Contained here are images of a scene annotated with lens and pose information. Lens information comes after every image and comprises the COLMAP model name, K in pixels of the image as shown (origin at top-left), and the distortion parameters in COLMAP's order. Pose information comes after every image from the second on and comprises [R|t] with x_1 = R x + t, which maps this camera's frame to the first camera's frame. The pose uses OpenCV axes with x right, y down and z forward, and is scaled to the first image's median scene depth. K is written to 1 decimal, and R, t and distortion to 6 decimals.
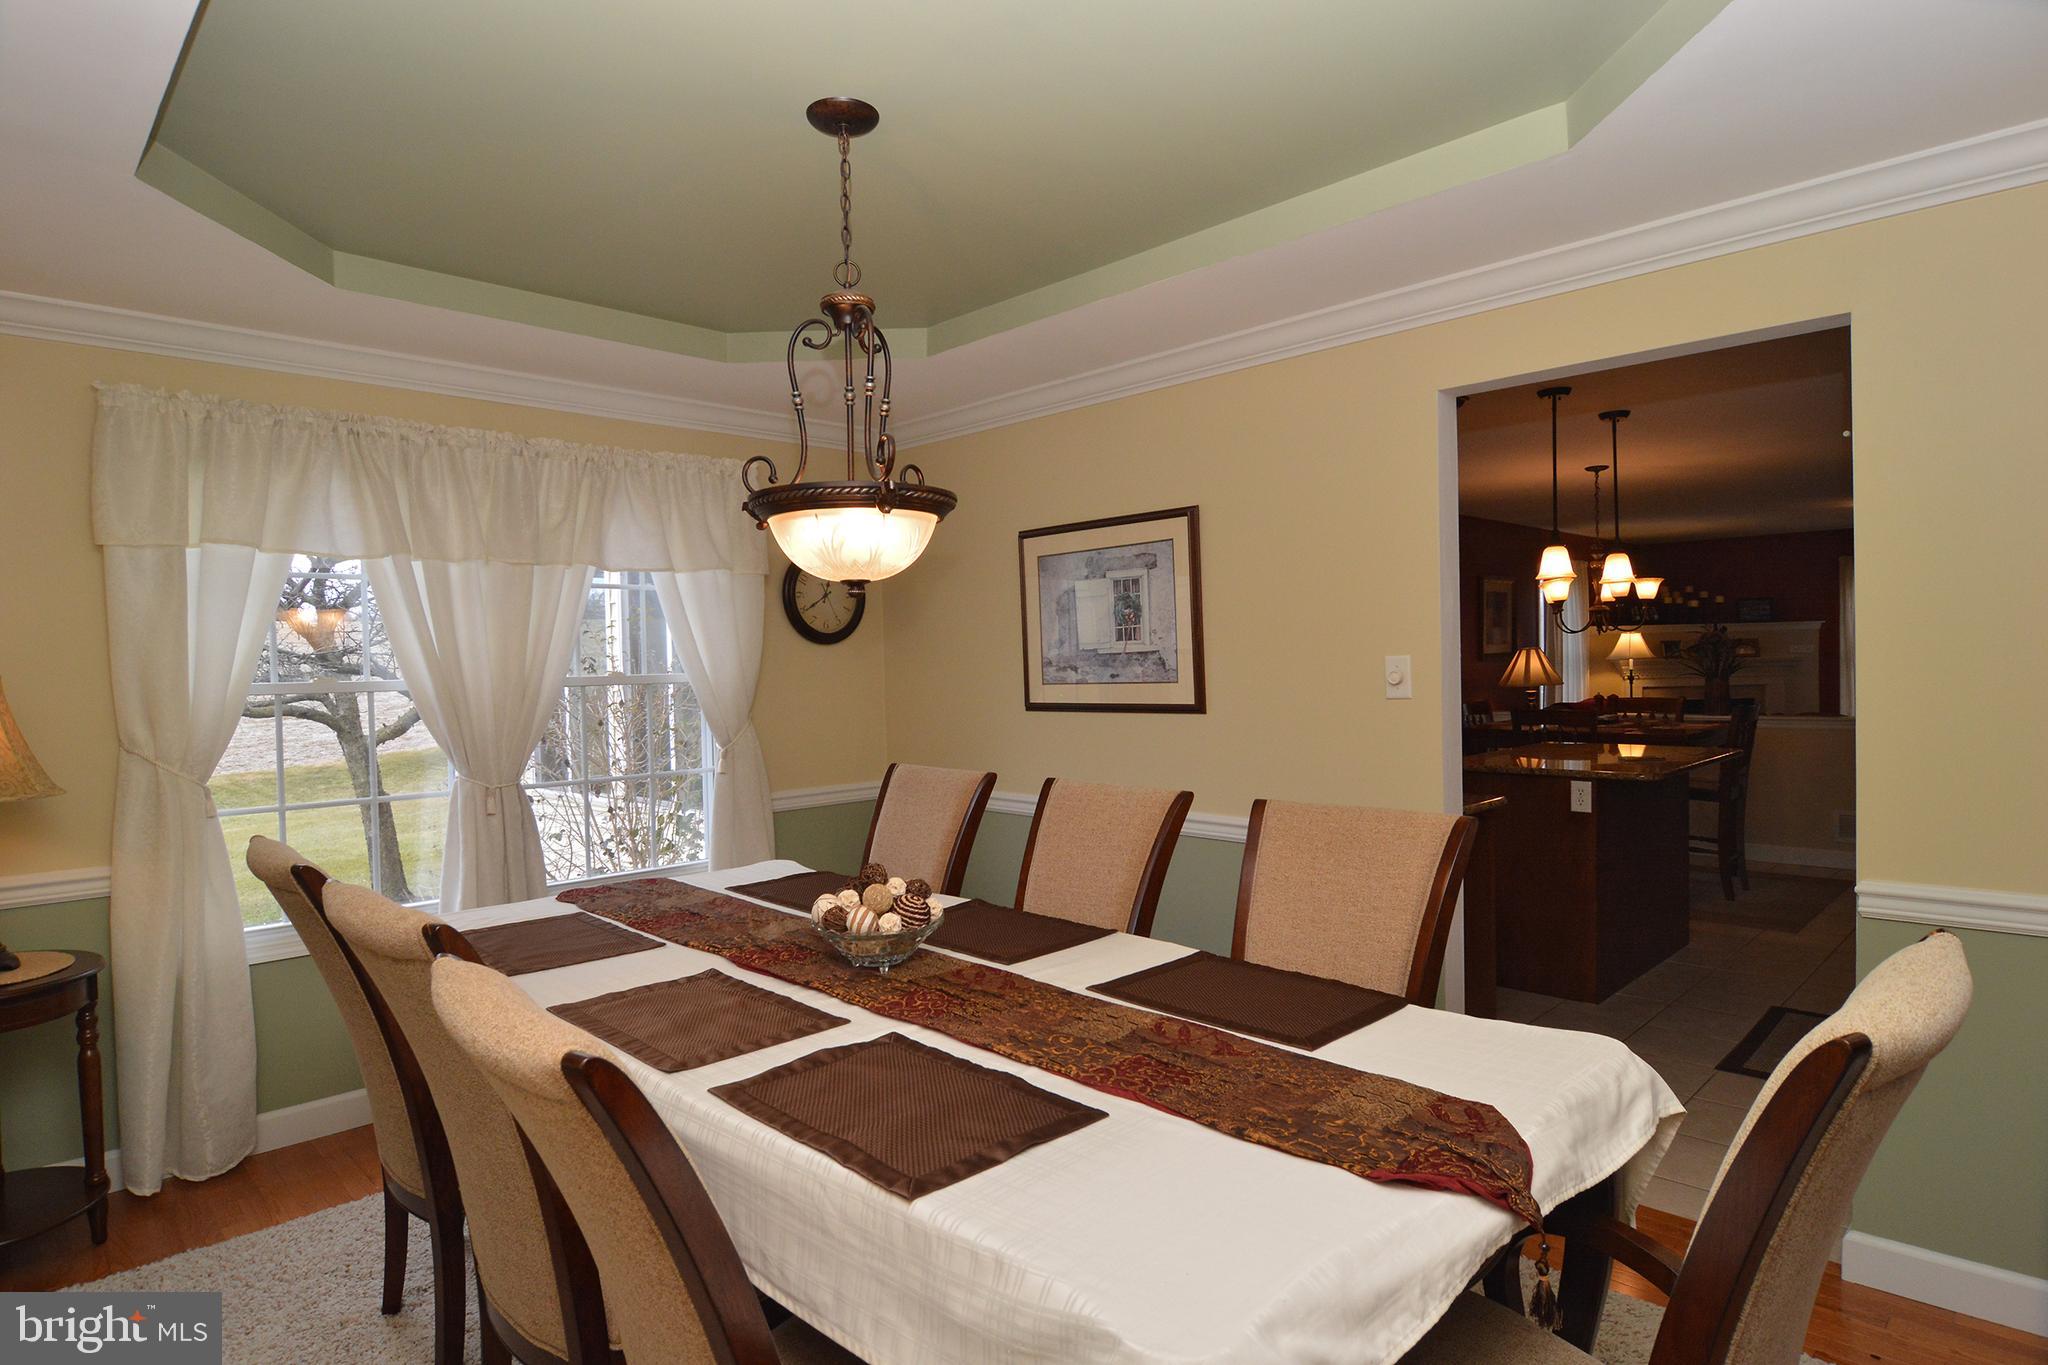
lens RADIAL K [[1127.6, 0, 1017.3], [0, 1127.6, 693.5], [0, 0, 1]] dist [-0.001633, -0.013190]
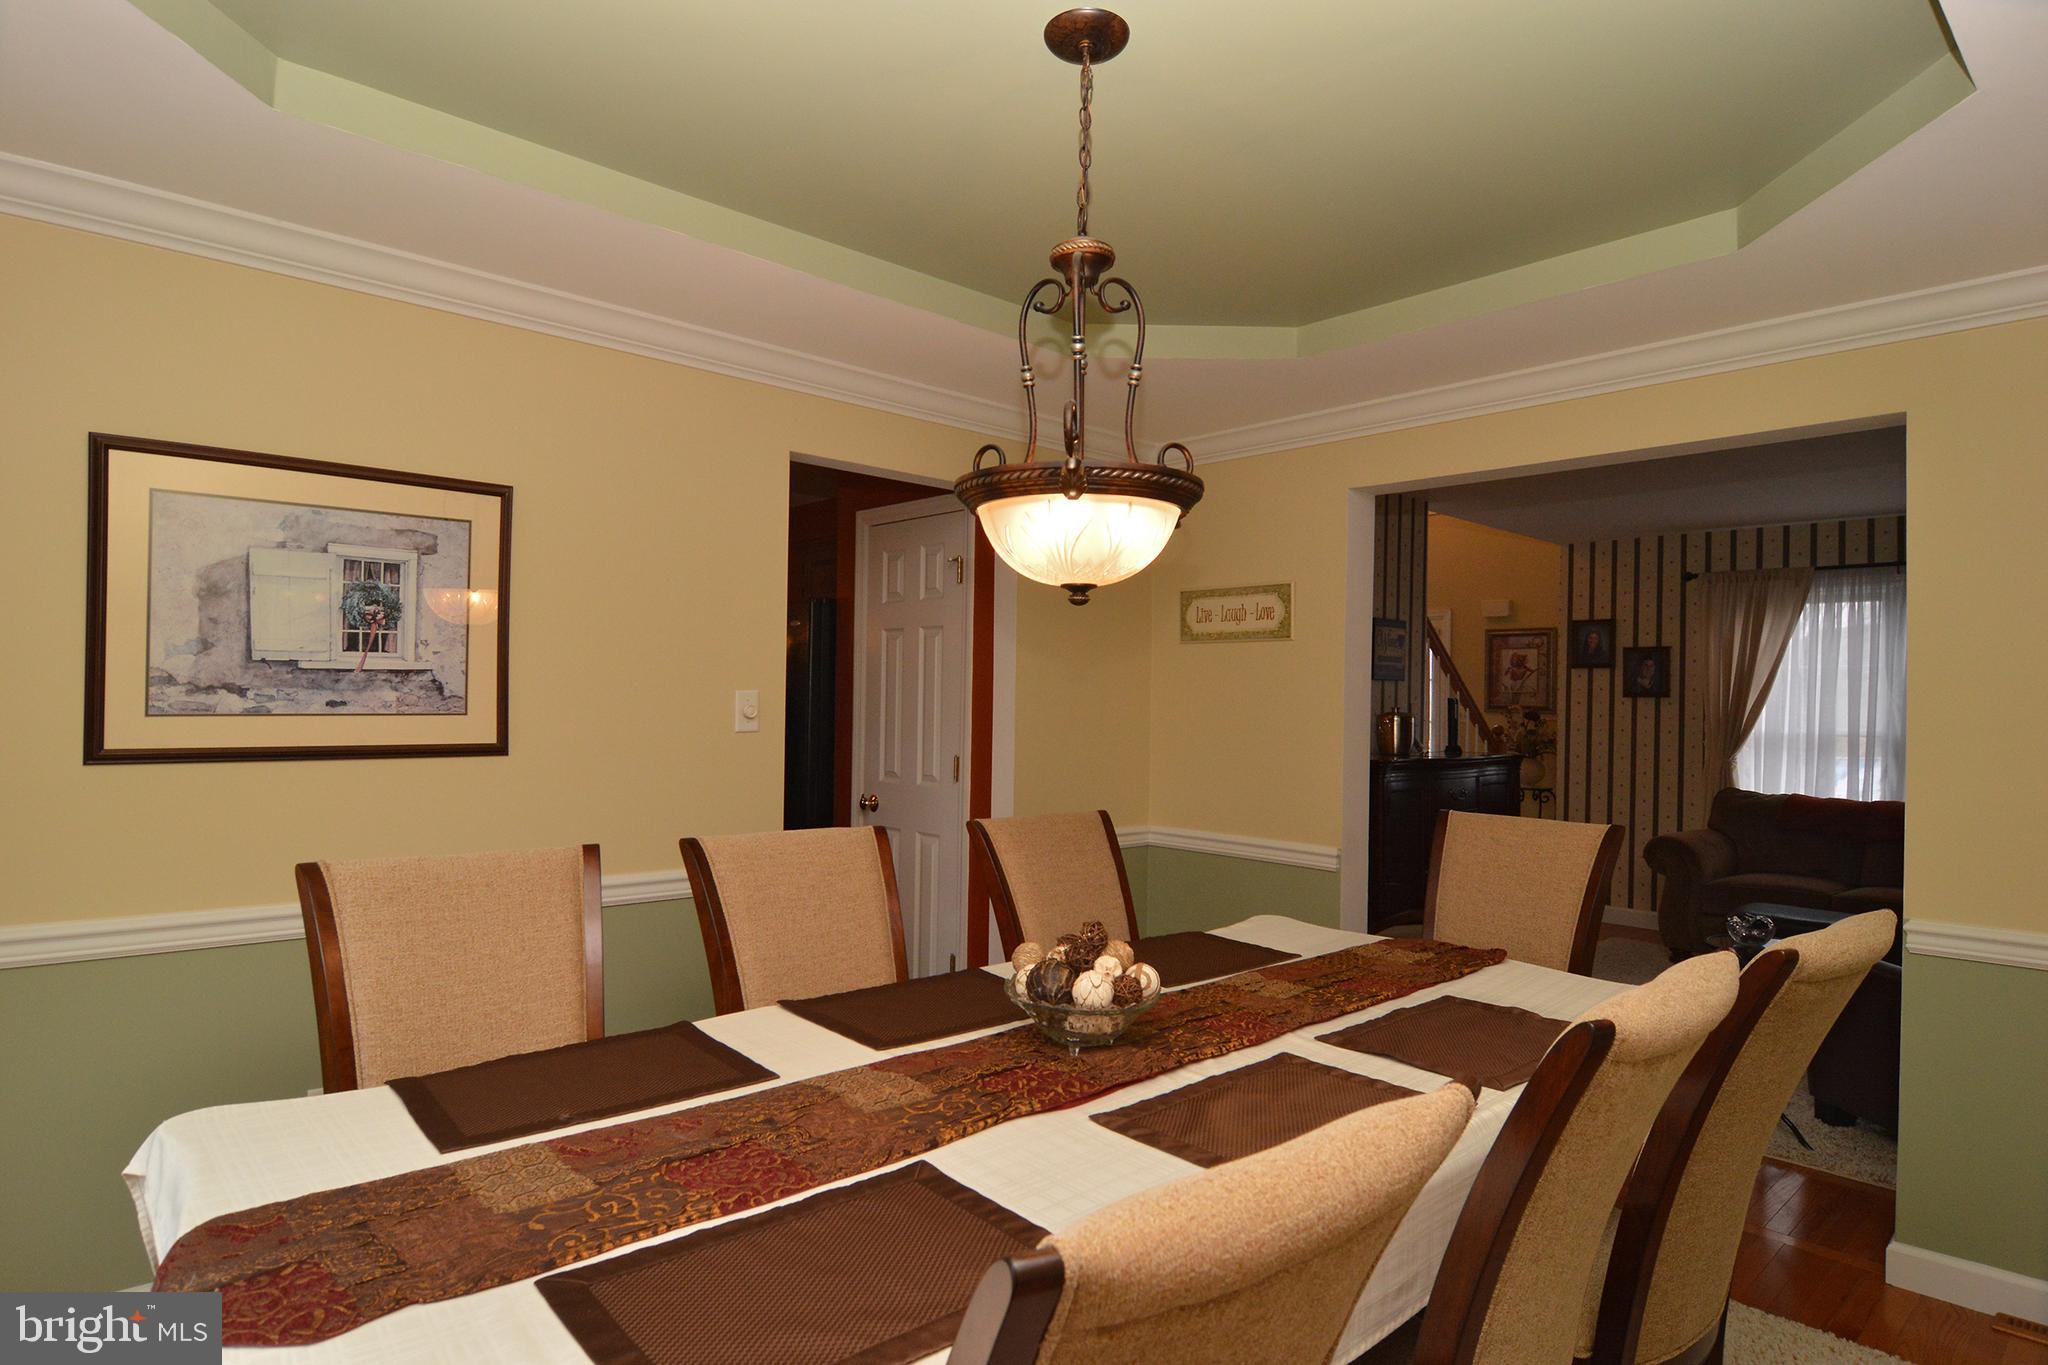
lens RADIAL K [[1124.7, 0, 1031.2], [0, 1124.7, 691.2], [0, 0, 1]] dist [-0.005252, -0.012215]
pose [[0.029392, 0.030051, 0.999116, -0.586820], [0.011987, 0.999466, -0.030414, 0.001792], [-0.999496, 0.012870, 0.029016, 0.611025]]
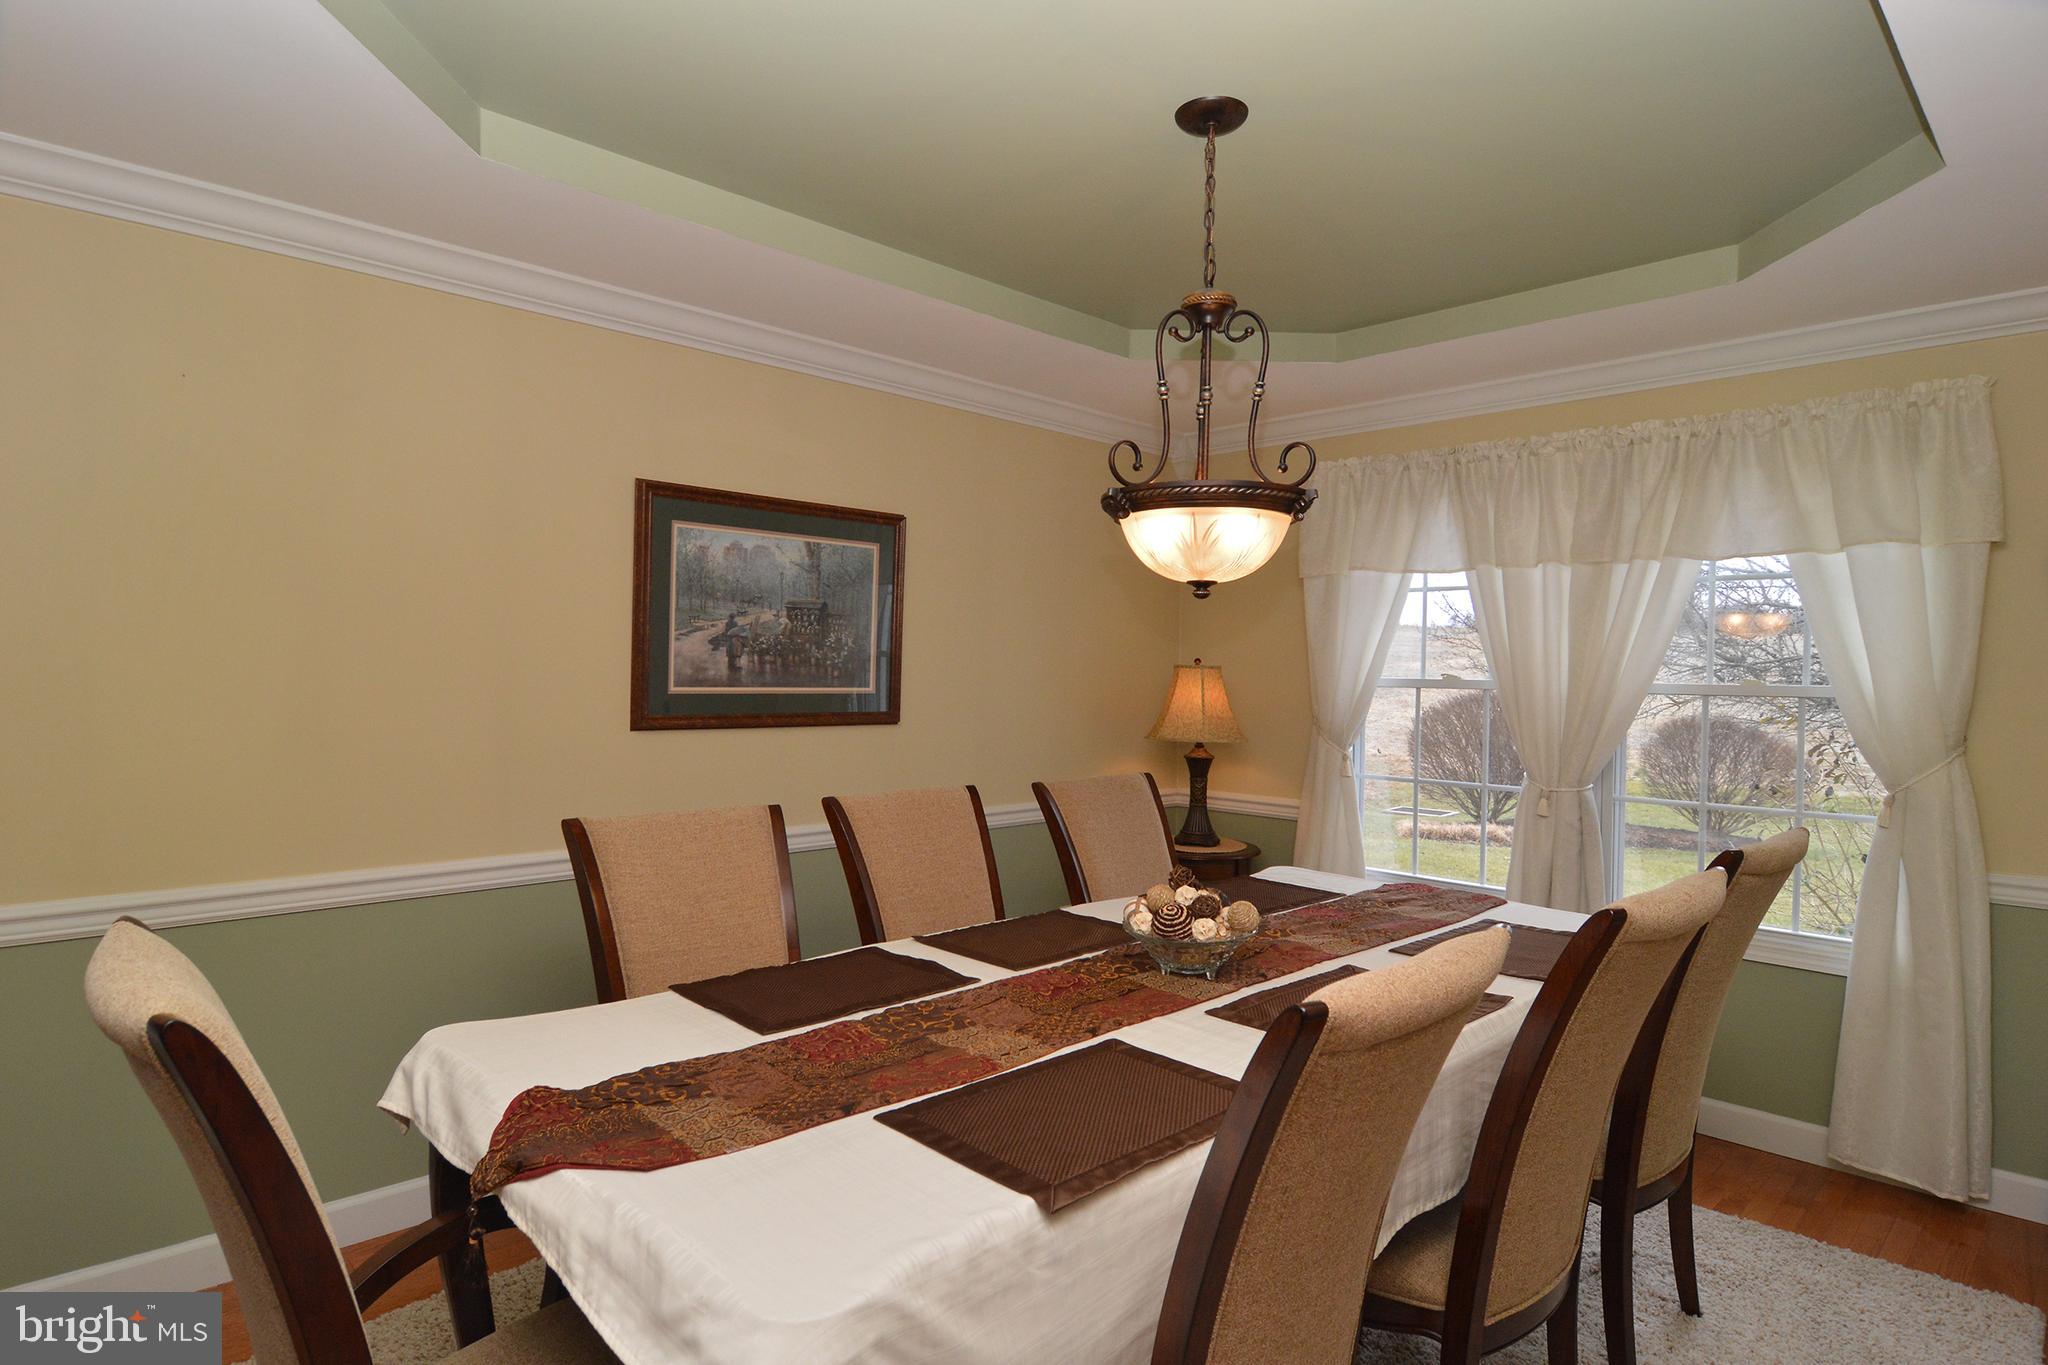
lens RADIAL K [[1112.8, 0, 1016.7], [0, 1112.8, 719.3], [0, 0, 1]] dist [0.033077, -0.045037]
pose [[0.001323, -0.020911, 0.999780, -0.688767], [0.020161, 0.999579, 0.020880, -0.000694], [-0.999796, 0.020129, 0.001744, 0.703410]]
